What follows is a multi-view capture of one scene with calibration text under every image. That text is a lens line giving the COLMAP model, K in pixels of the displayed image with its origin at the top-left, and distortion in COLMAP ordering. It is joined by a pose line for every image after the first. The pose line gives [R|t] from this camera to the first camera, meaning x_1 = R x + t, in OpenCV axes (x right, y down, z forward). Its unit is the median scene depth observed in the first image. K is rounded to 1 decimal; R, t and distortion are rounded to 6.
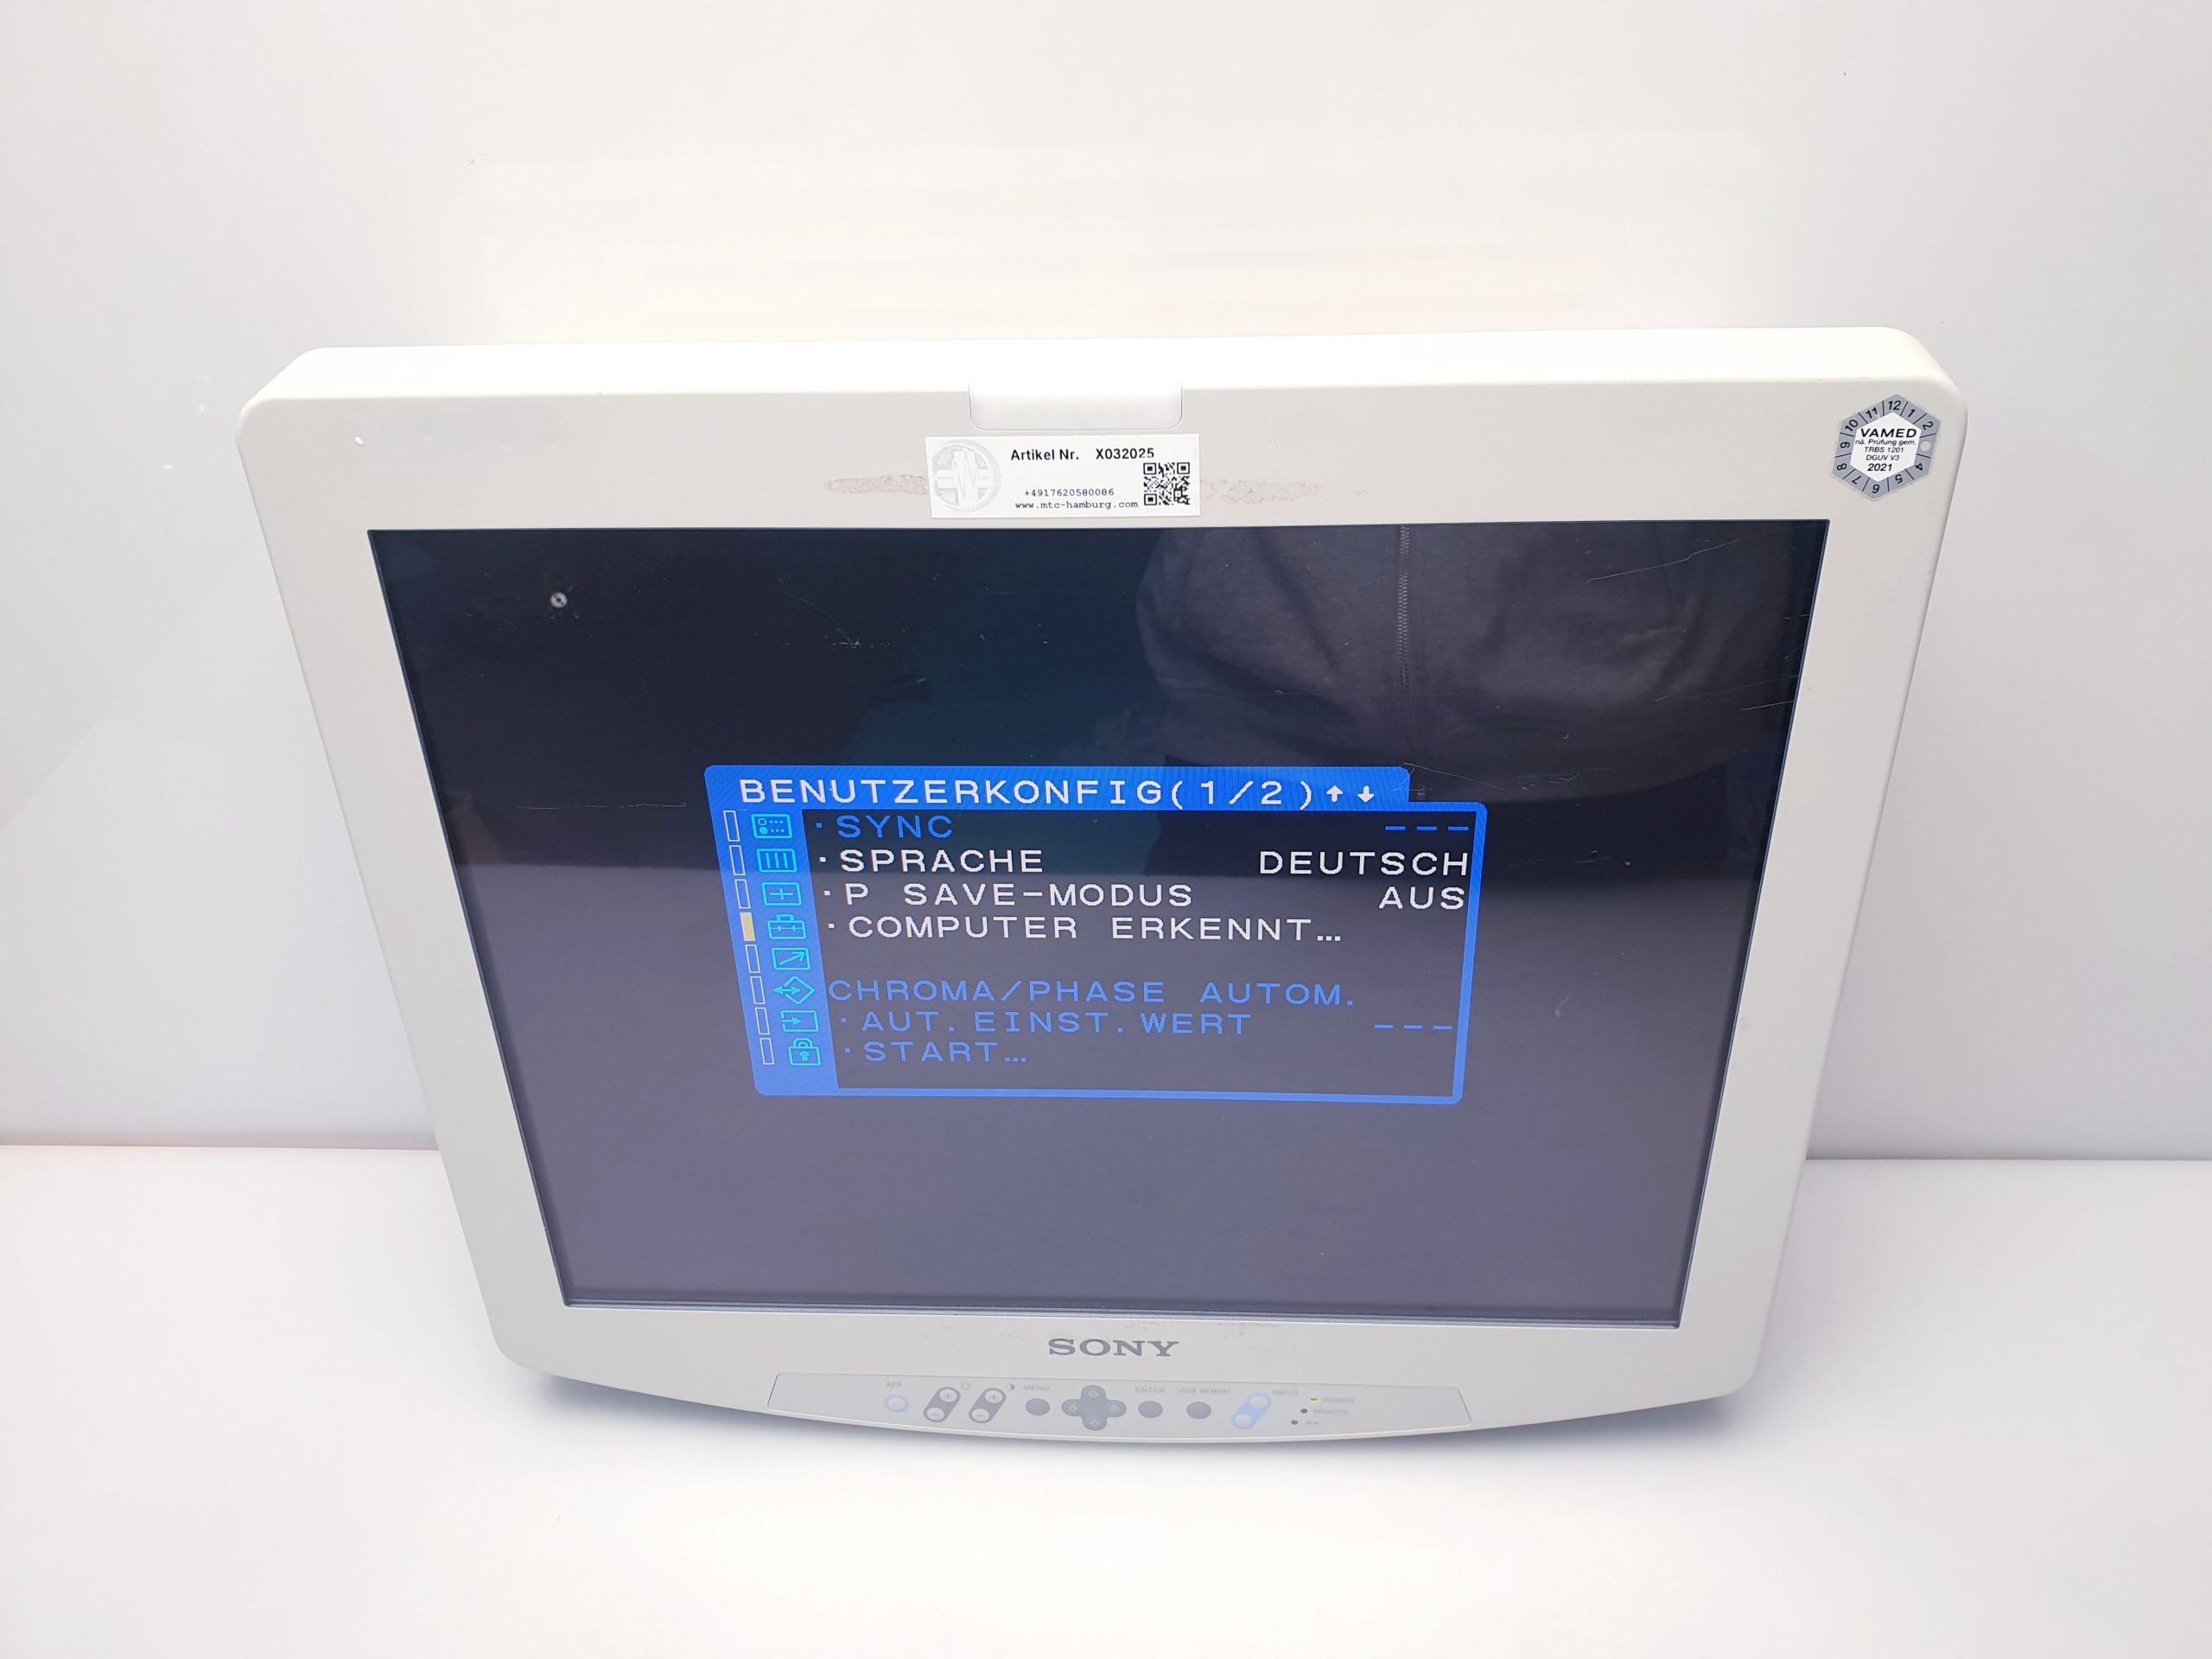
lens RADIAL K [[1836.4, 0, 1125.1], [0, 1836.4, 801.3], [0, 0, 1]] dist [0.028881, -0.076242]
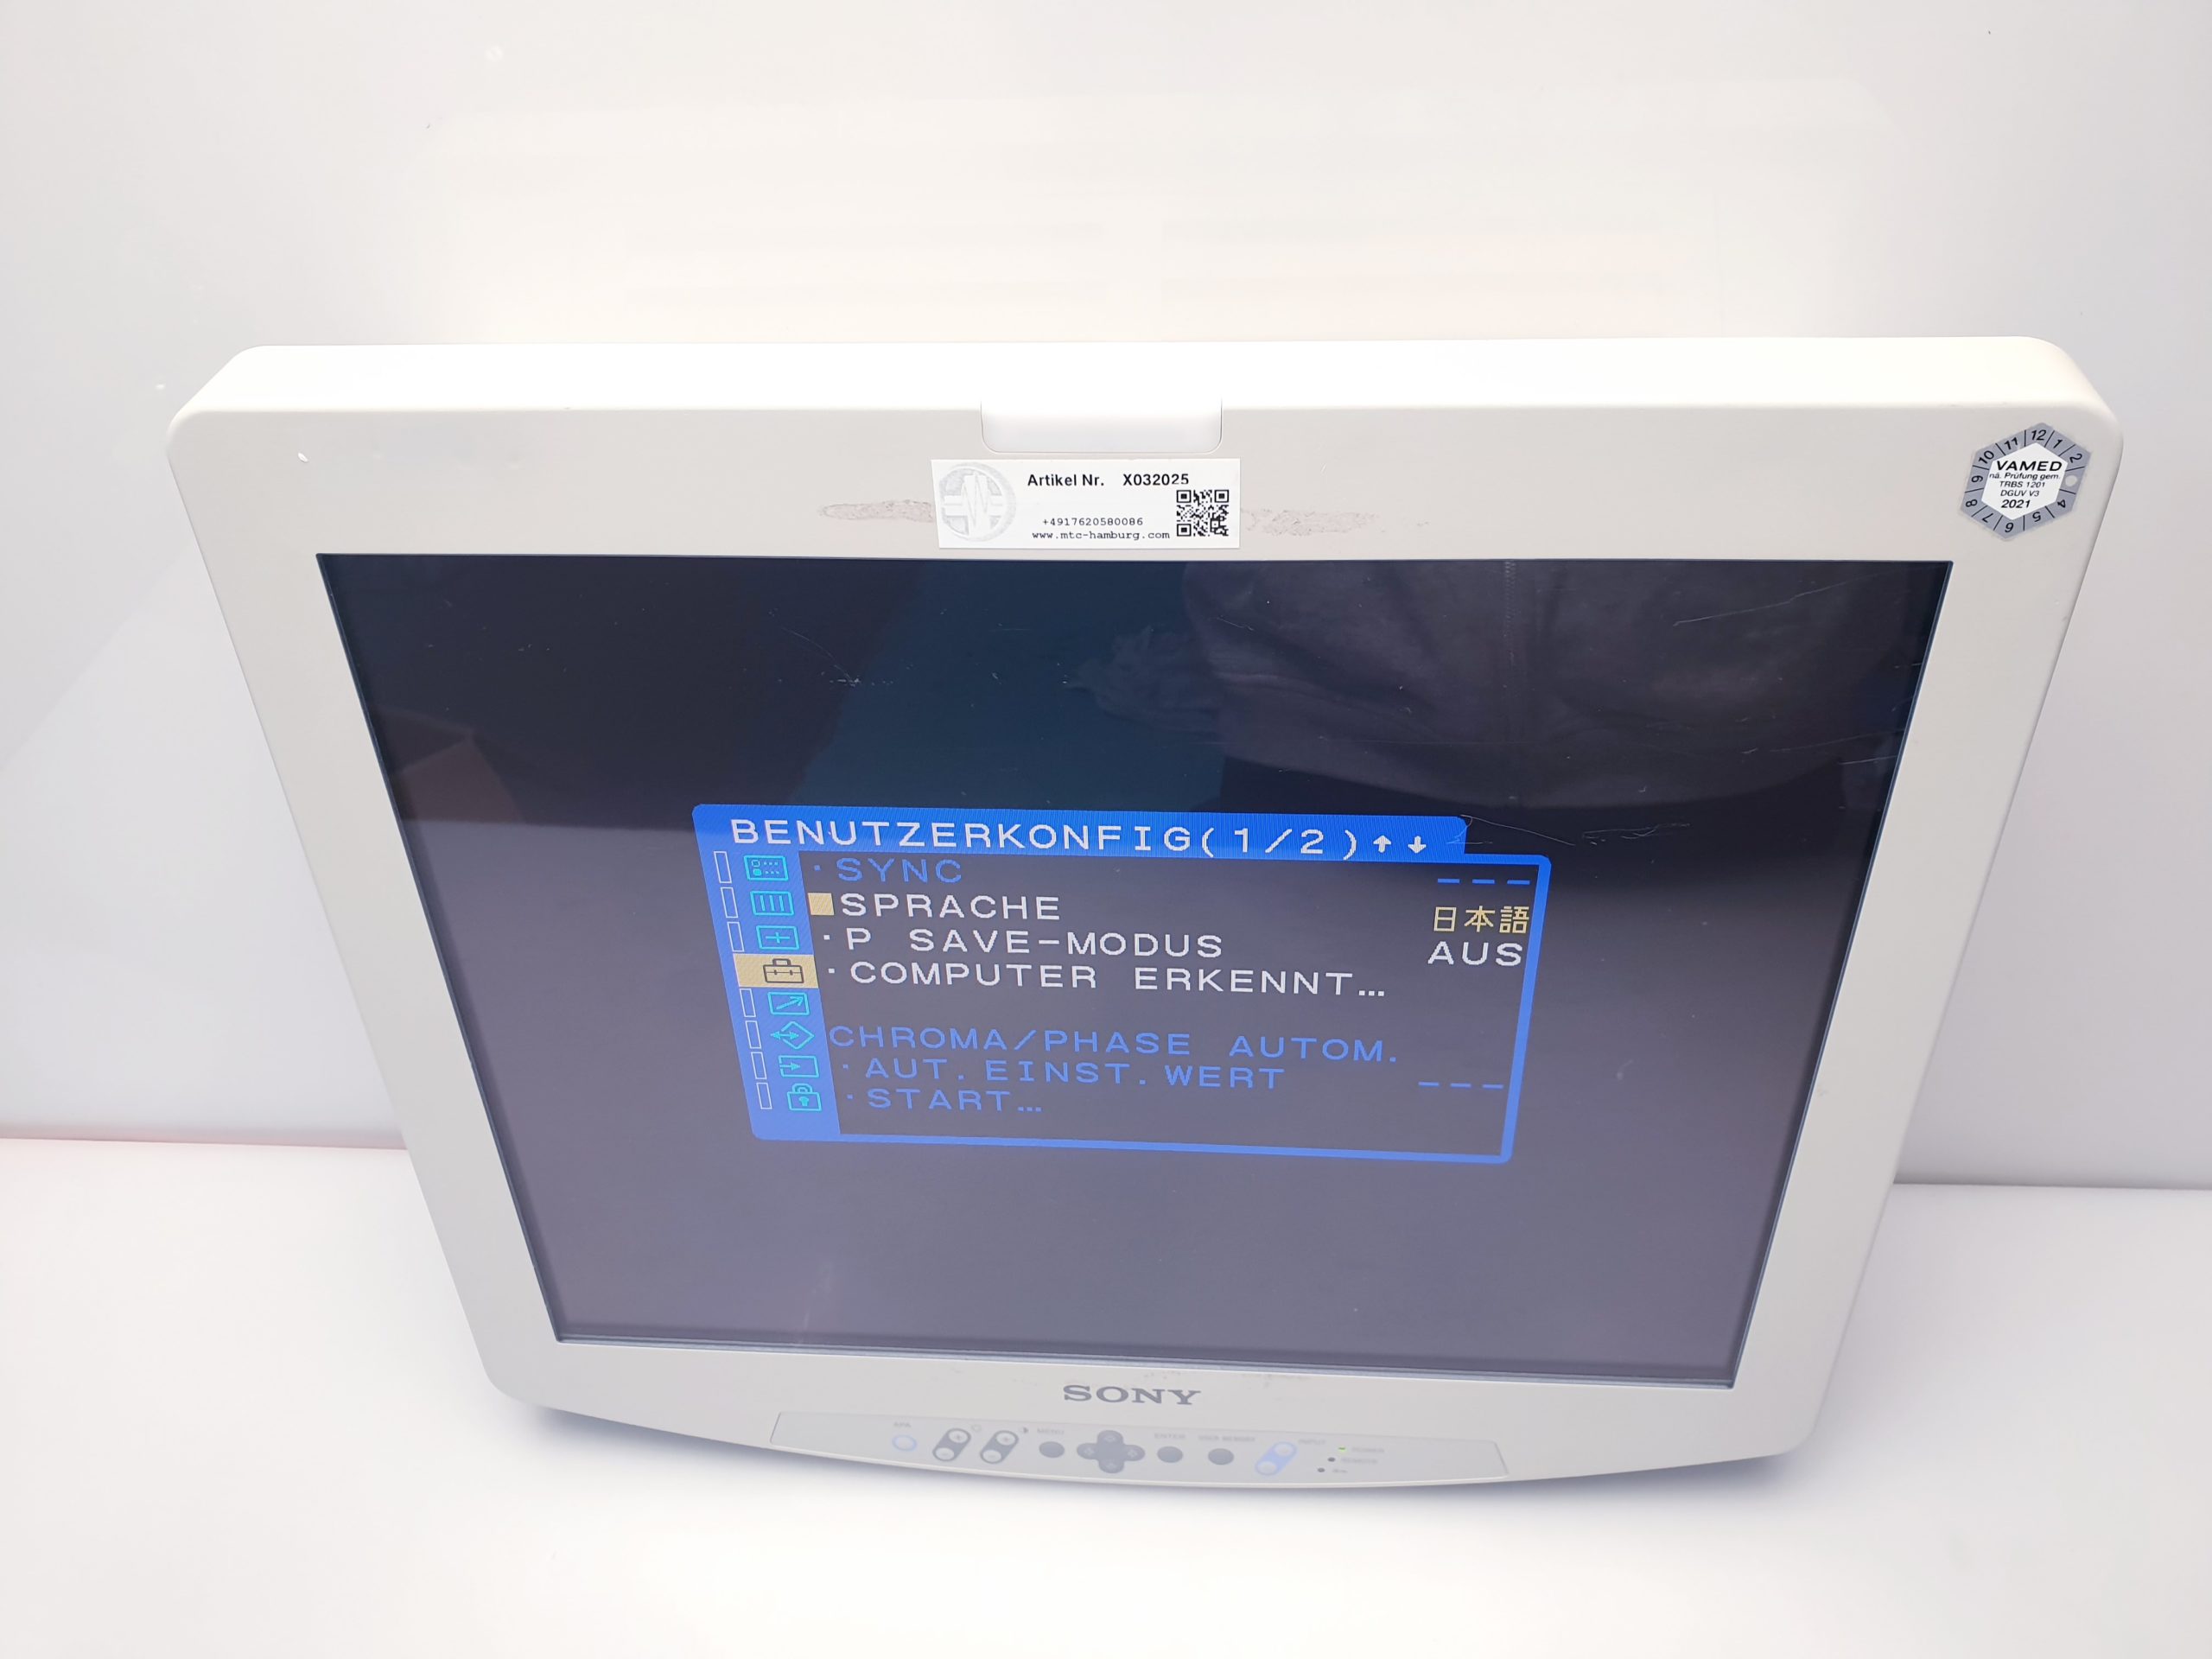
lens RADIAL K [[1836.4, 0, 1105.1], [0, 1836.4, 832.3], [0, 0, 1]] dist [0.028881, -0.076242]
pose [[0.999744, 0.009949, -0.020337, -0.004232], [-0.008361, 0.997017, 0.076724, -0.075972], [0.021039, -0.076534, 0.996845, 0.089266]]
